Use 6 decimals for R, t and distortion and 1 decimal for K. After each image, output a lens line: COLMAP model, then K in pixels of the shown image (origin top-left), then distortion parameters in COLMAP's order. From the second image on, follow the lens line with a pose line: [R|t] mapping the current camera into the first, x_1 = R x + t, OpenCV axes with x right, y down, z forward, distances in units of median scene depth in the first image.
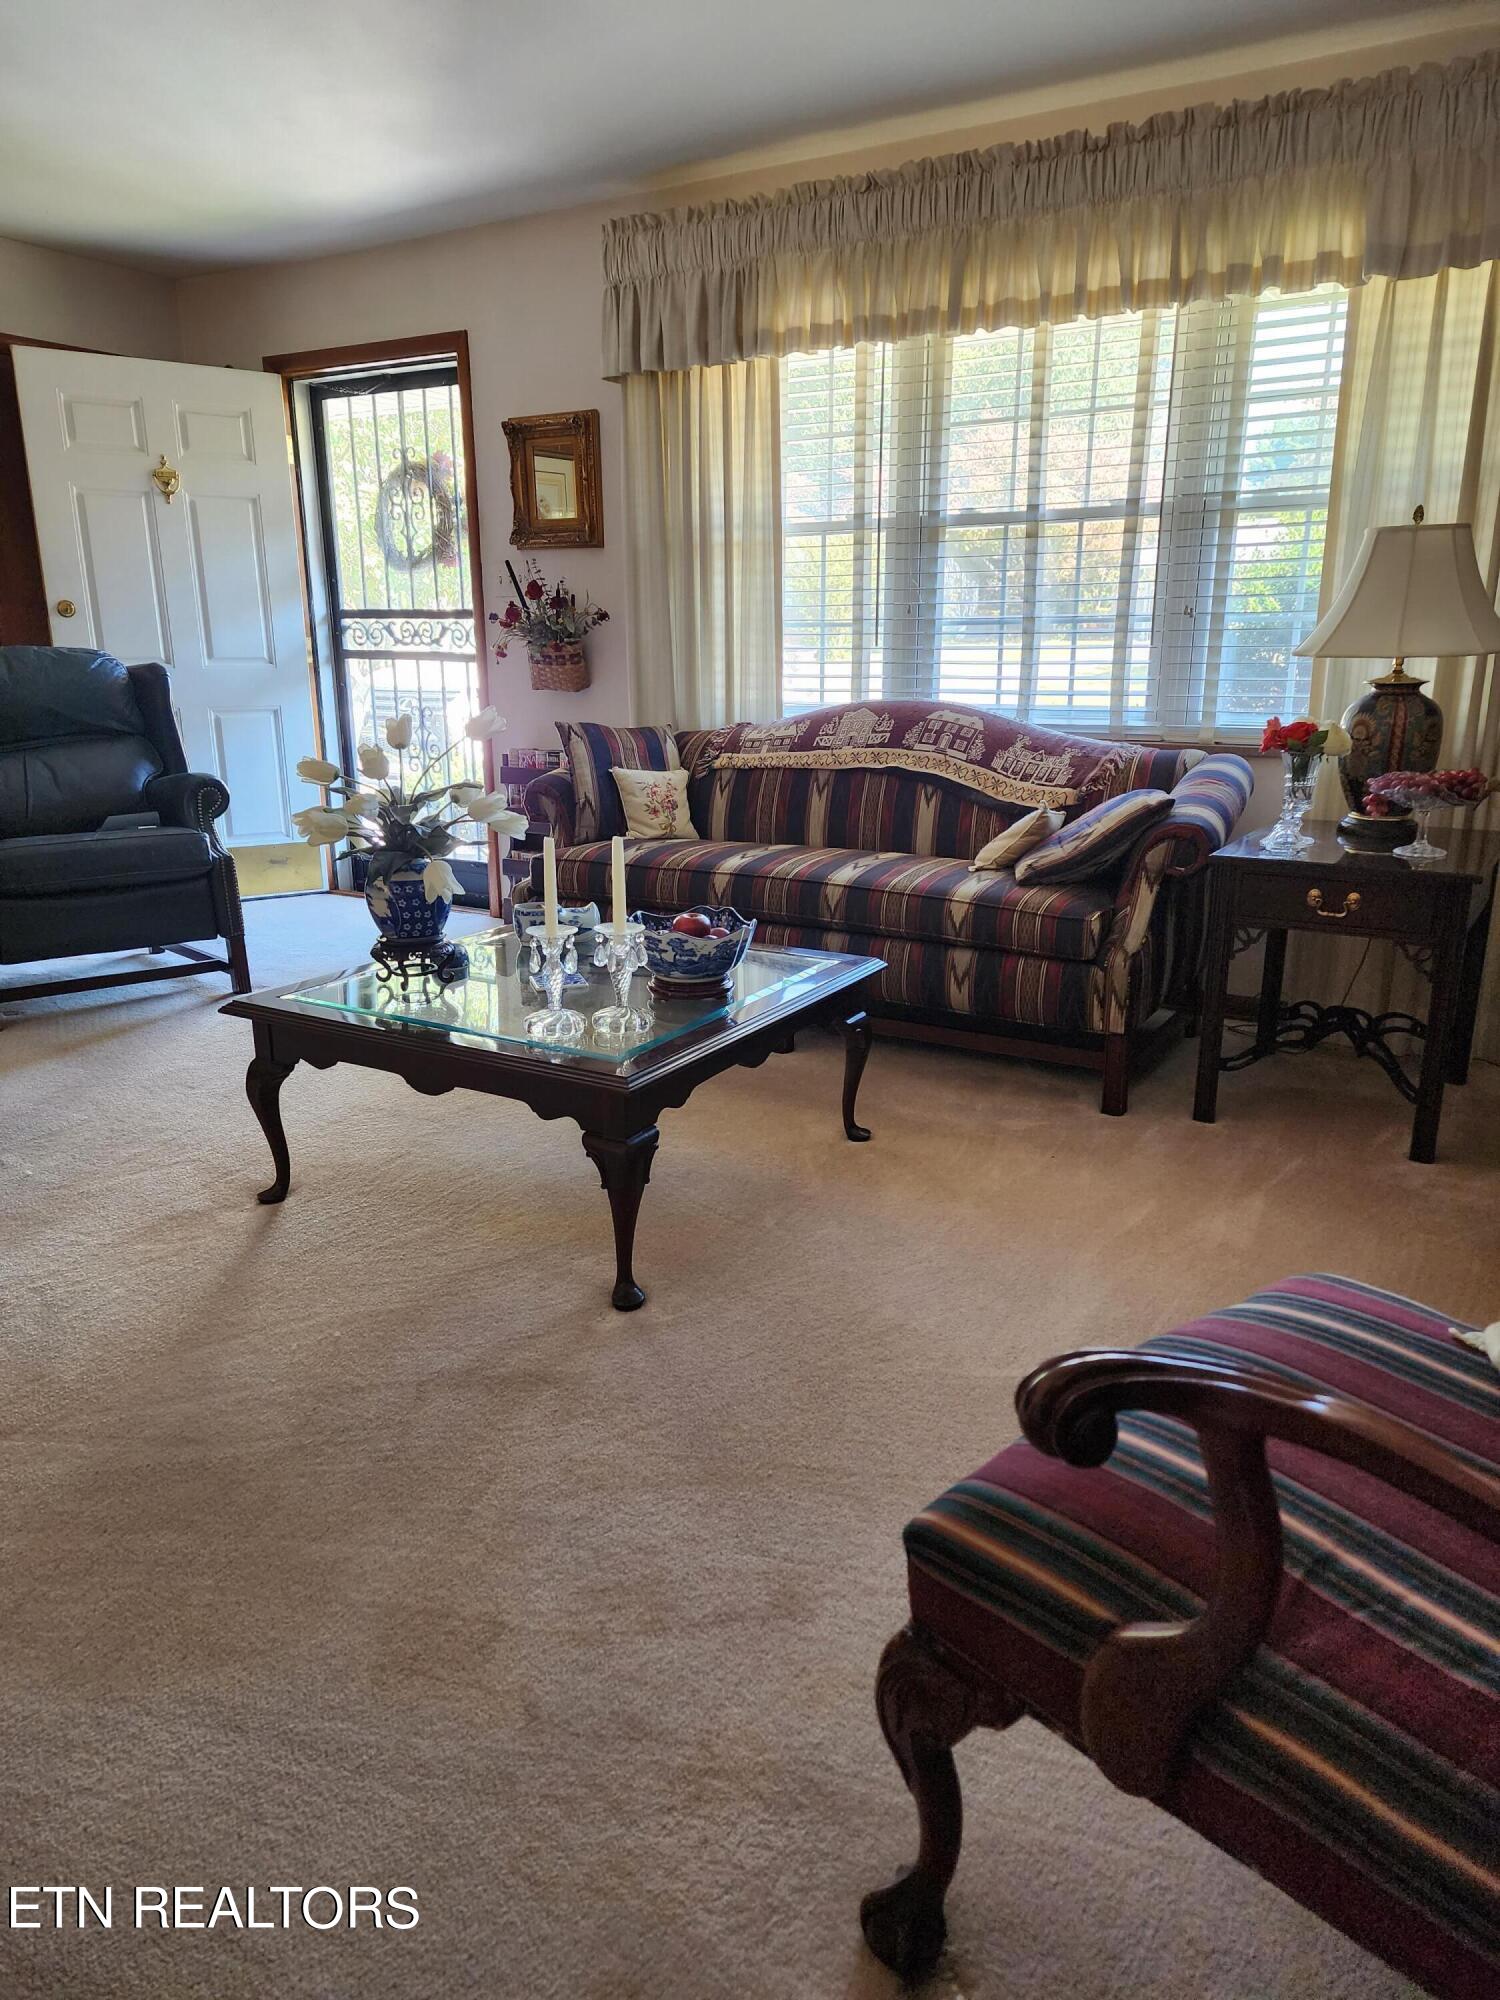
lens RADIAL K [[1308.4, 0, 750.0], [0, 1308.4, 1000.0], [0, 0, 1]] dist [0.076962, -0.066155]
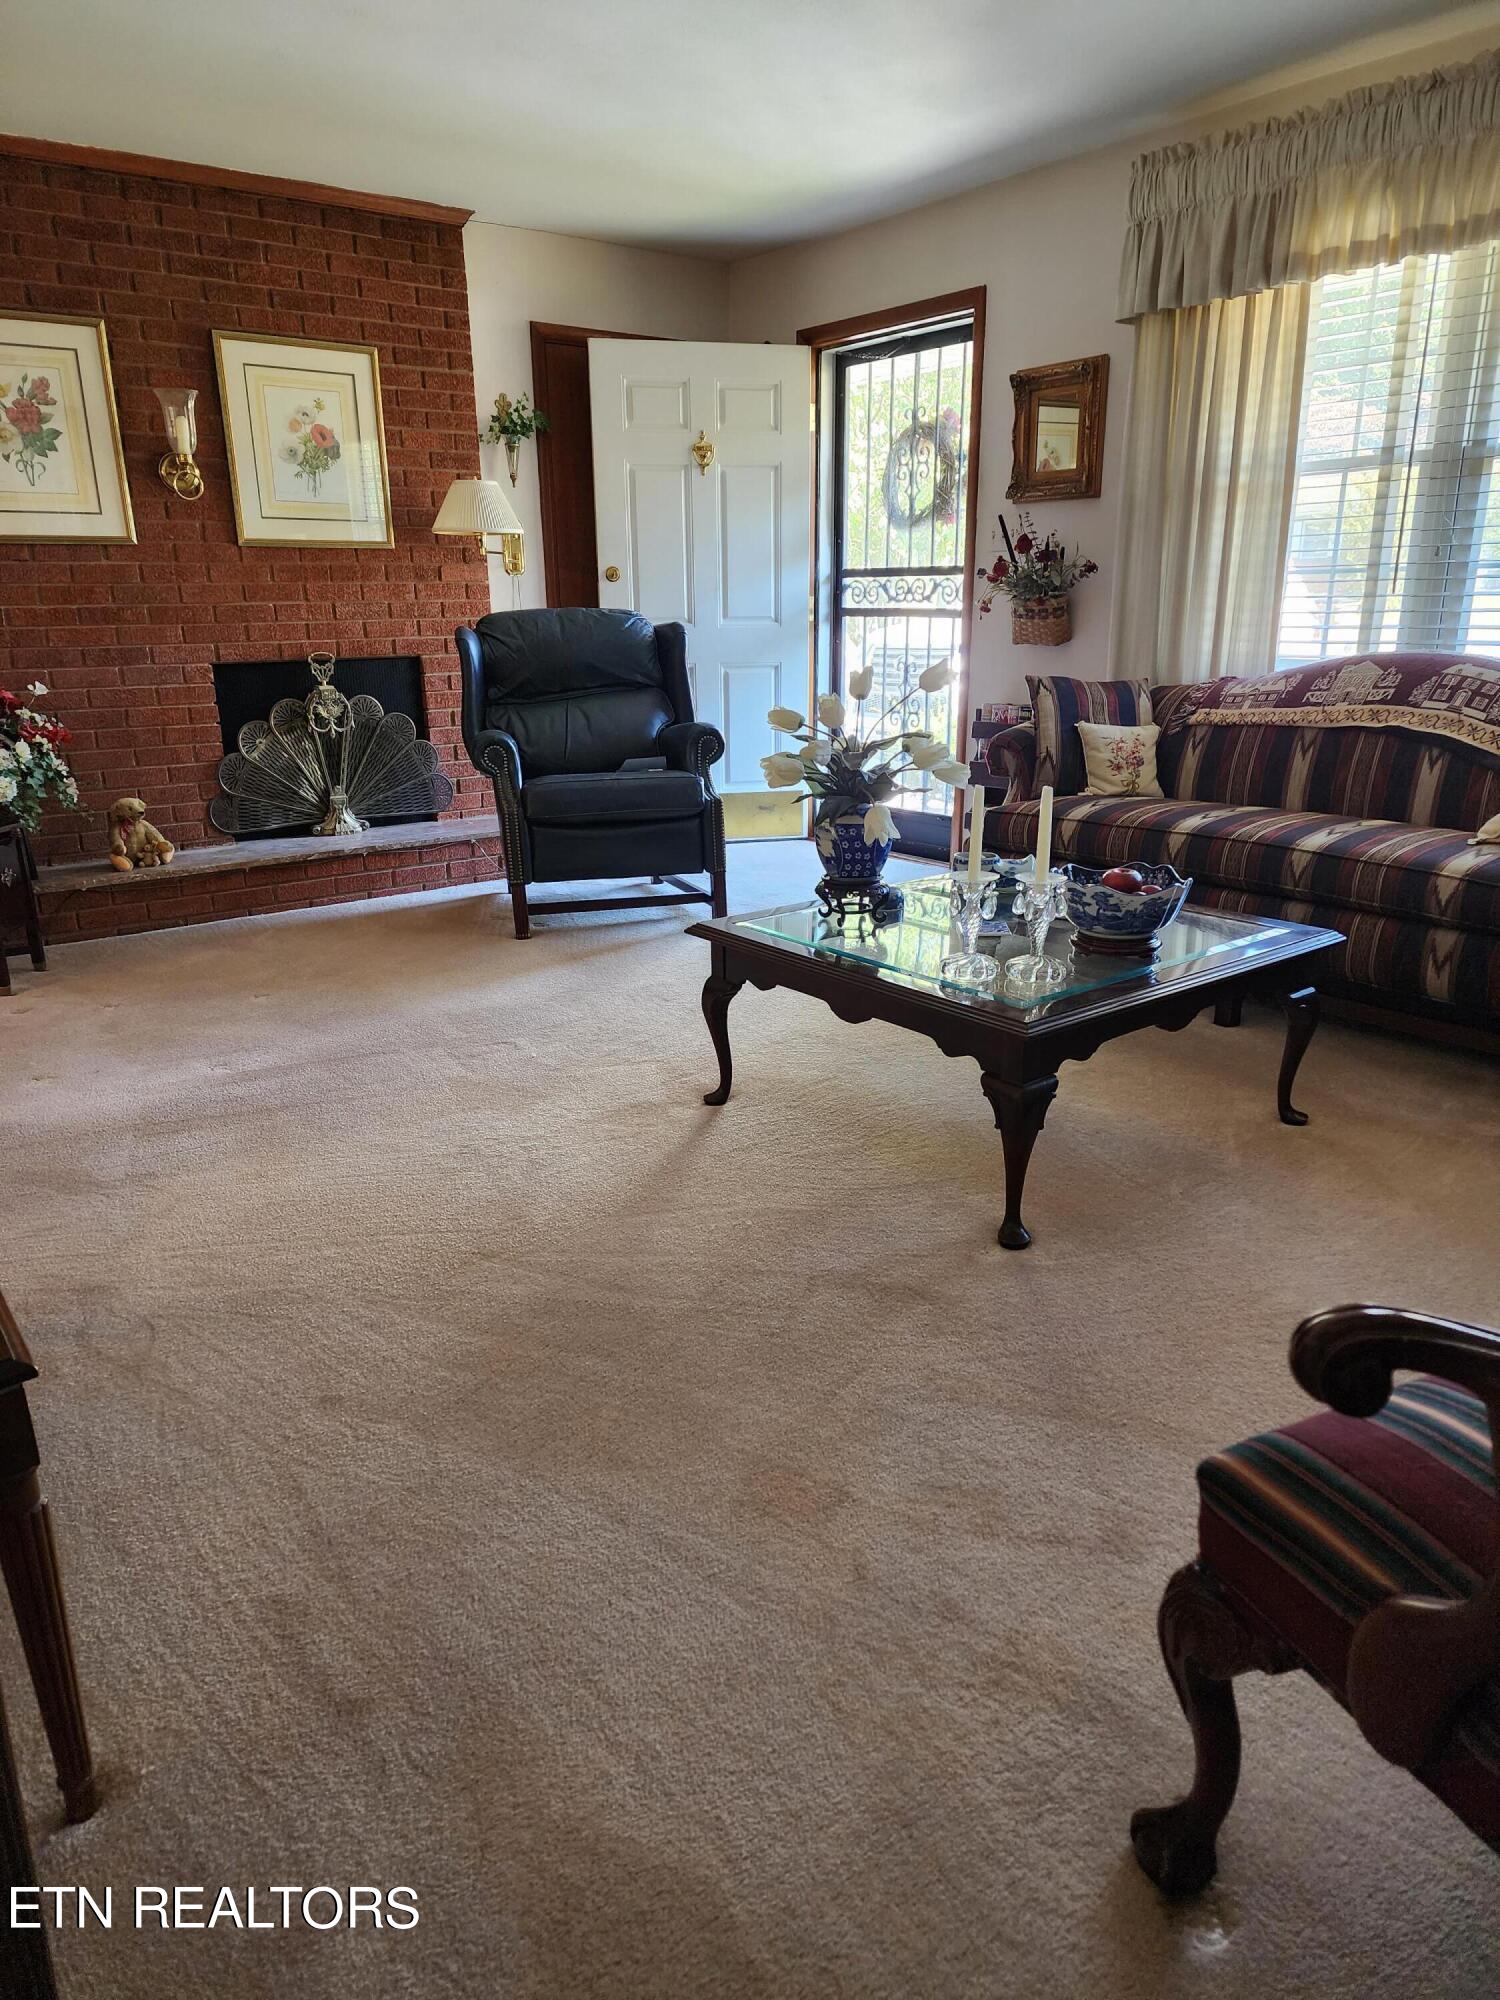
lens RADIAL K [[1308.4, 0, 750.0], [0, 1308.4, 1000.0], [0, 0, 1]] dist [0.076962, -0.066155]
pose [[0.932191, 0.096795, -0.348783, 0.032897], [-0.086132, 0.995222, 0.045990, 0.007159], [0.351568, -0.012830, 0.936074, -0.020889]]
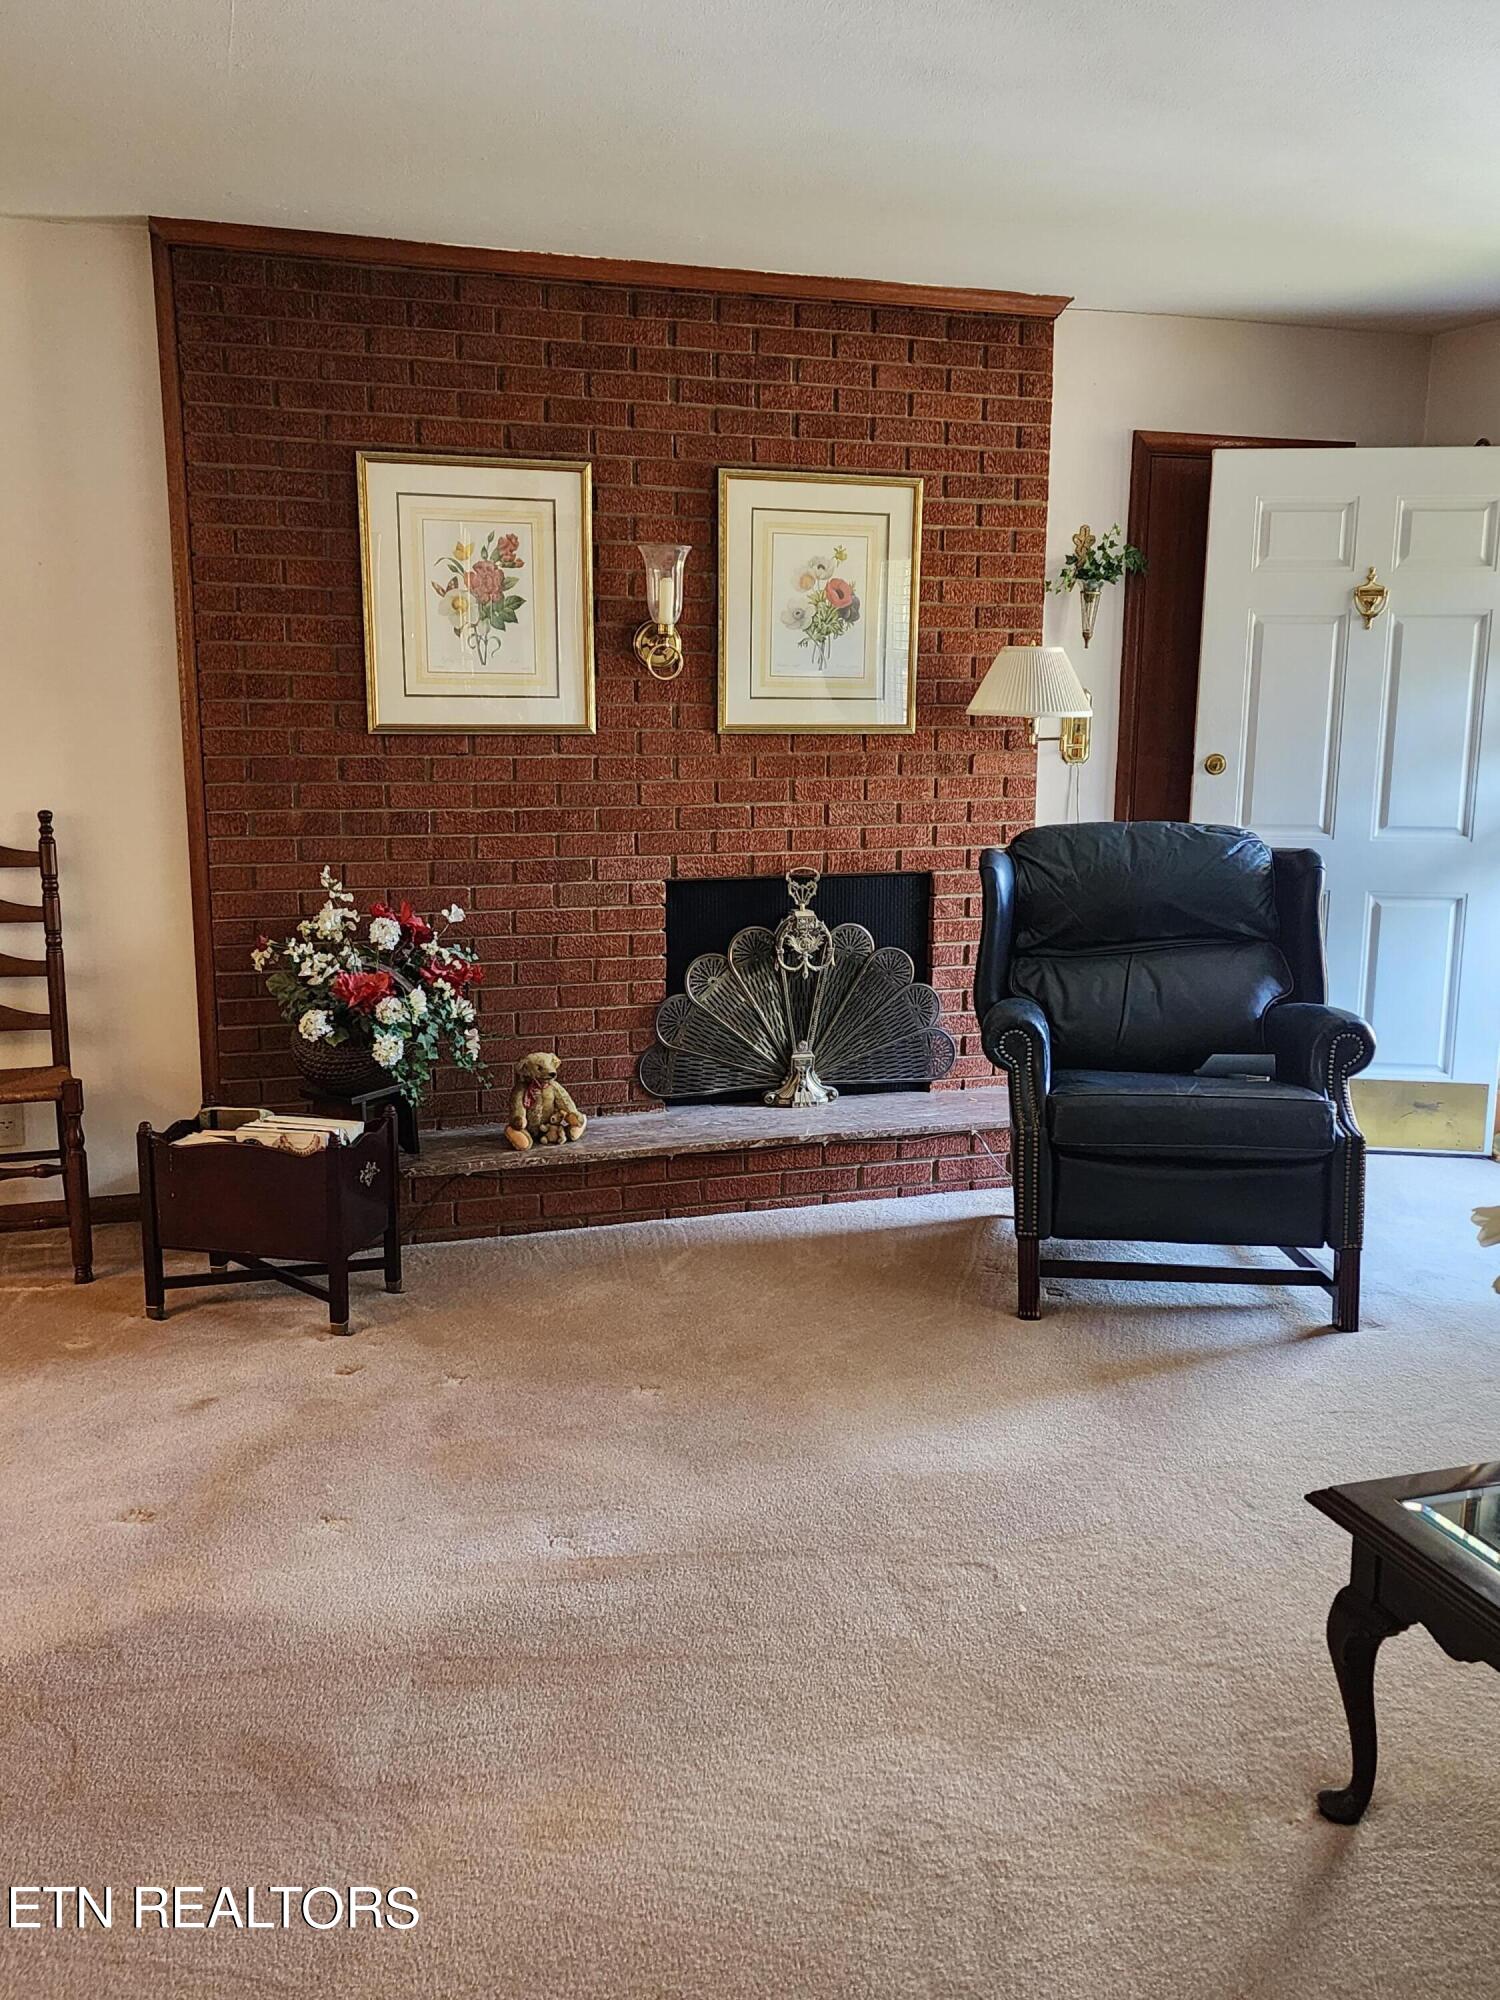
lens RADIAL K [[1691.2, 0, 776.3], [0, 1691.2, 1000.5], [0, 0, 1]] dist [0.127148, -0.190336]
pose [[0.758325, 0.118364, -0.641041, -0.063815], [-0.184480, 0.982144, -0.036887, -0.103392], [0.625228, 0.146231, 0.766620, 0.116589]]
